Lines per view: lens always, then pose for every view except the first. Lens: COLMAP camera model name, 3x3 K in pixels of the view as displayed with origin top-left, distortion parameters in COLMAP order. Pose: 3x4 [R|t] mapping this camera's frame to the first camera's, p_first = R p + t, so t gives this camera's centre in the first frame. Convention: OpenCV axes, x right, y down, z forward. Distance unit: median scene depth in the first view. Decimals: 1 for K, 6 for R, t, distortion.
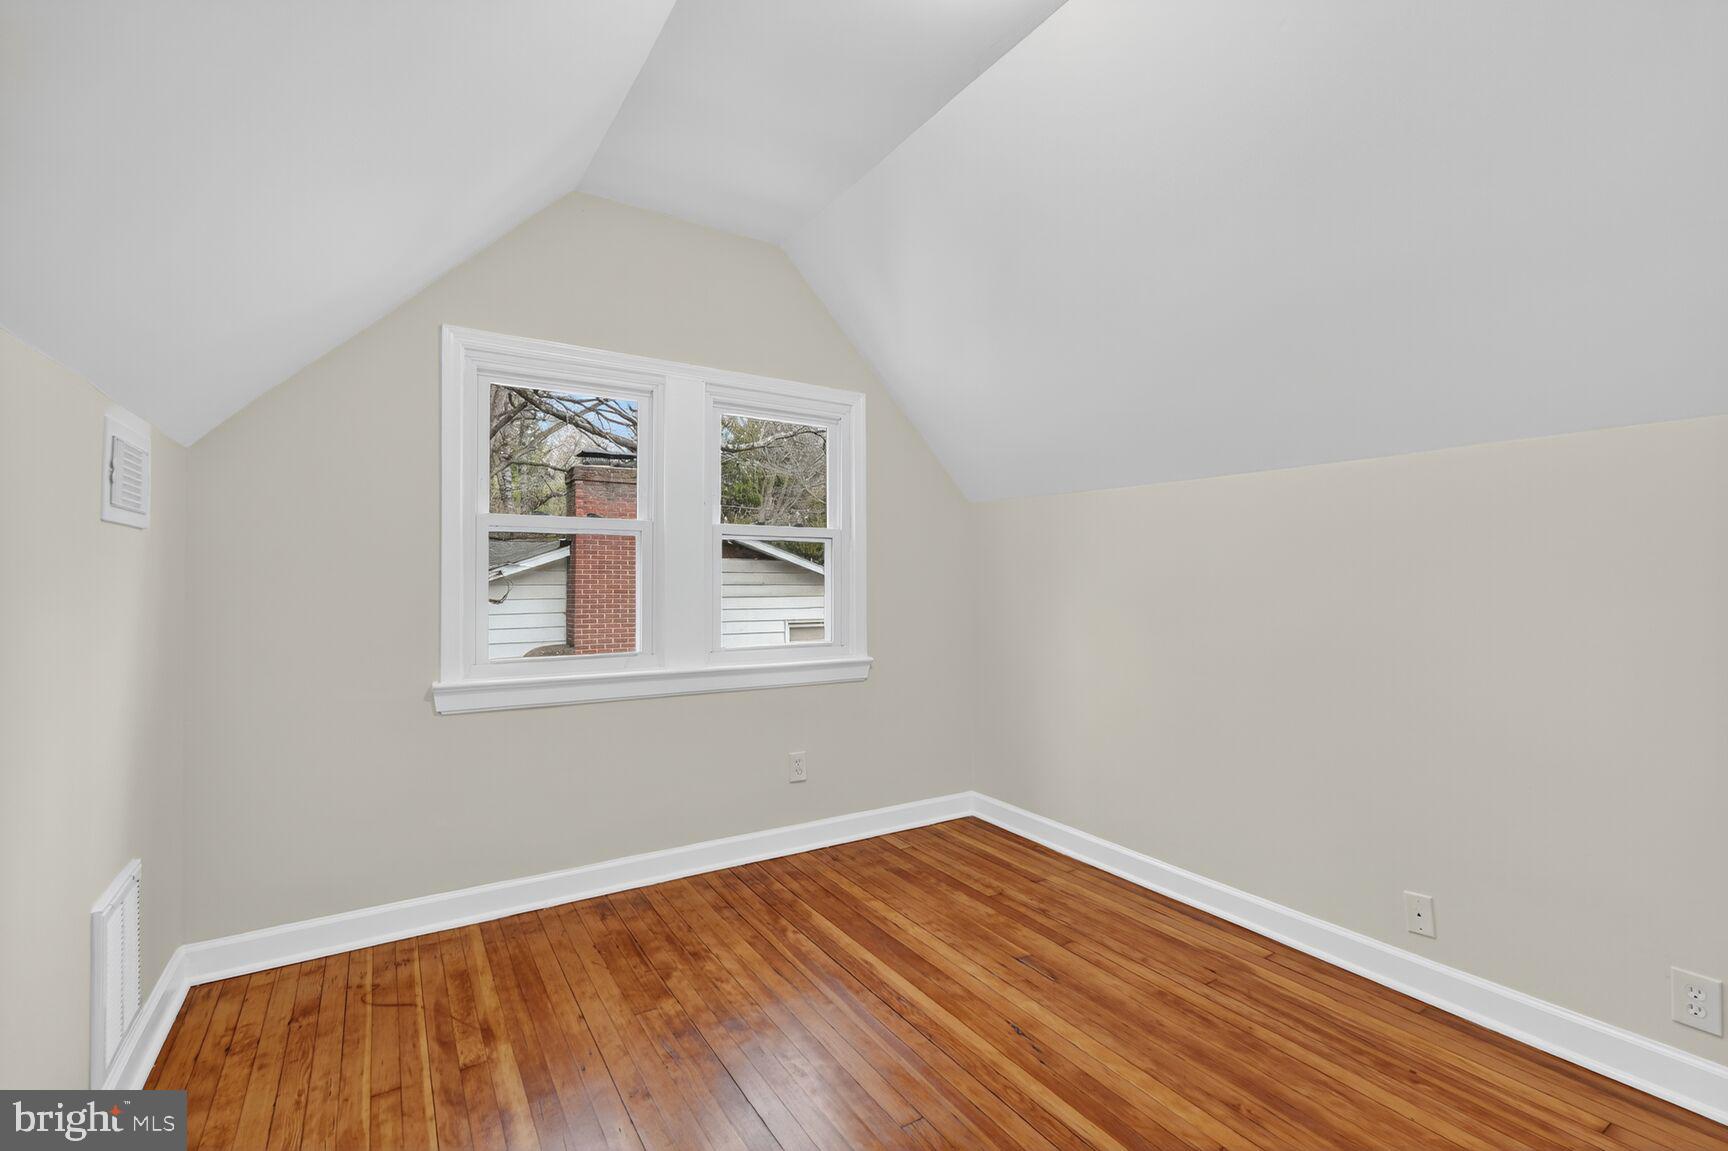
lens RADIAL K [[759.0, 0, 853.6], [0, 759.0, 569.5], [0, 0, 1]] dist [-0.002202, -0.000225]
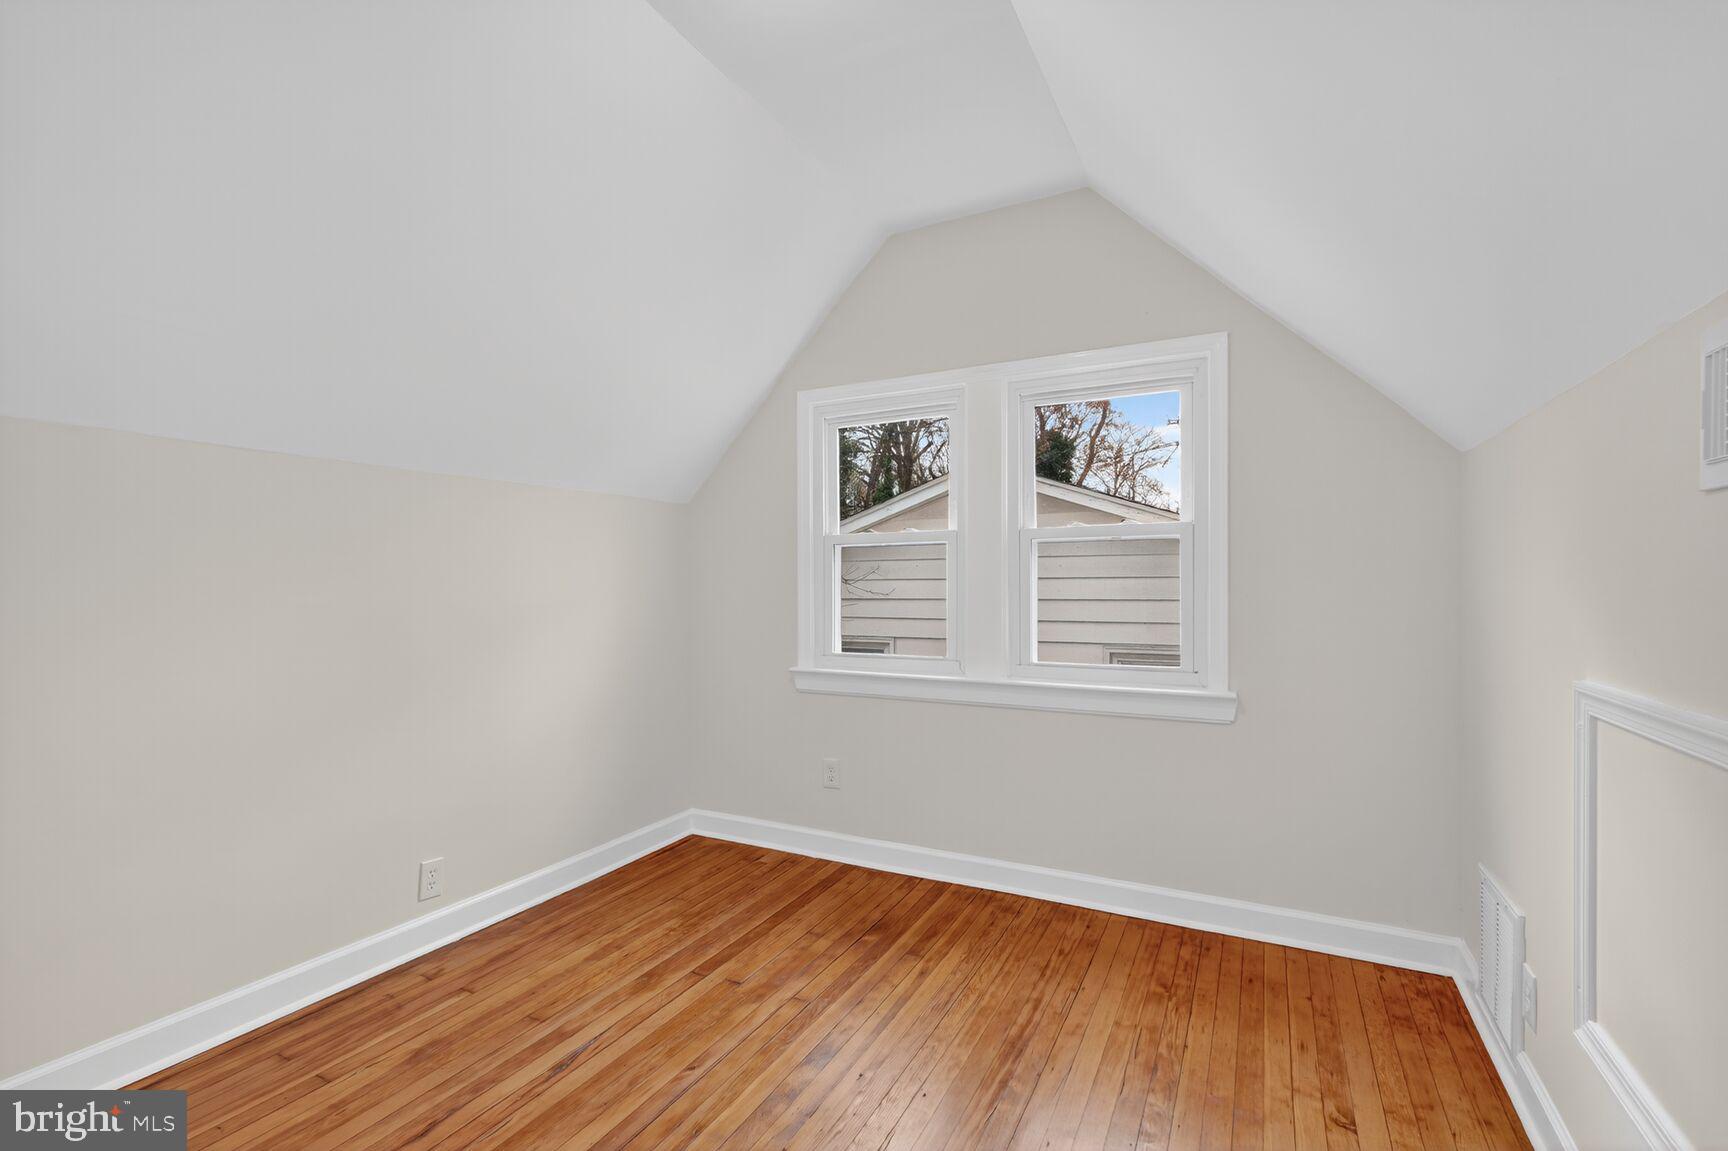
lens RADIAL K [[759.0, 0, 841.9], [0, 759.0, 613.8], [0, 0, 1]] dist [-0.002202, -0.000225]
pose [[0.494952, 0.022790, -0.868621, 0.580181], [0.011833, 0.999387, 0.032963, 0.013166], [0.868840, -0.026594, 0.494379, 0.385376]]
